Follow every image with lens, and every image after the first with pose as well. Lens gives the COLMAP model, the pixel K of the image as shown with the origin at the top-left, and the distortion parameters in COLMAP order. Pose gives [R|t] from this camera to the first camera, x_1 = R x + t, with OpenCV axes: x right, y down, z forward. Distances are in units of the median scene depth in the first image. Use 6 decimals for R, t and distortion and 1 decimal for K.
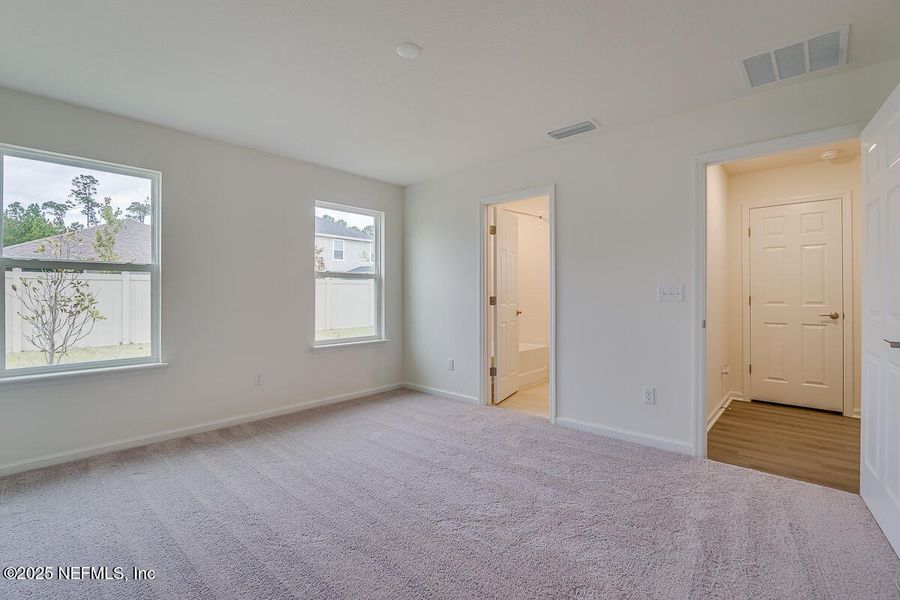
lens RADIAL K [[407.2, 0, 446.4], [0, 407.2, 293.8], [0, 0, 1]] dist [-0.011358, -0.000052]
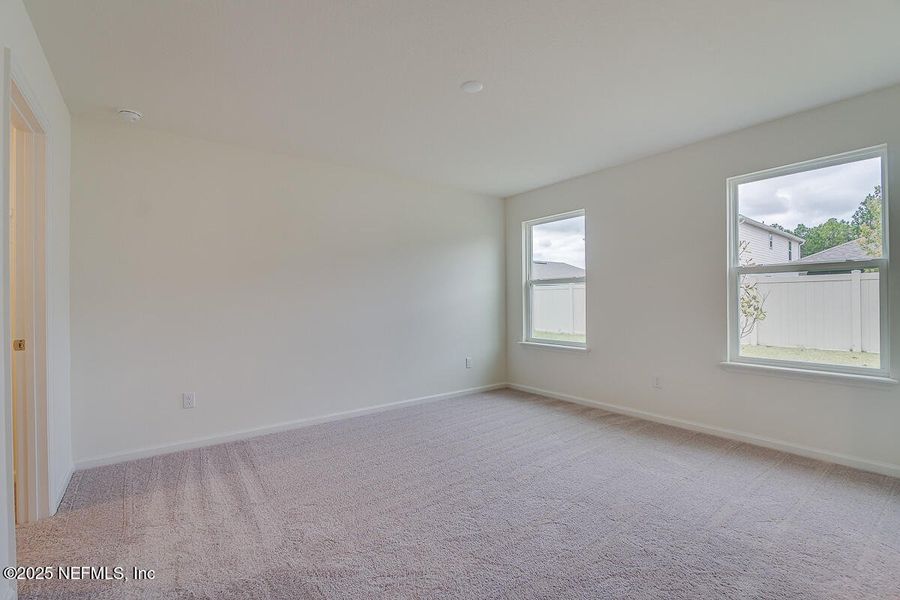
lens RADIAL K [[402.1, 0, 443.7], [0, 402.1, 296.1], [0, 0, 1]] dist [-0.018572, 0.000136]
pose [[-0.181192, -0.006411, -0.983427, 0.592226], [0.009107, 0.999925, -0.008197, 0.000185], [0.983406, -0.010441, -0.181120, 0.637103]]
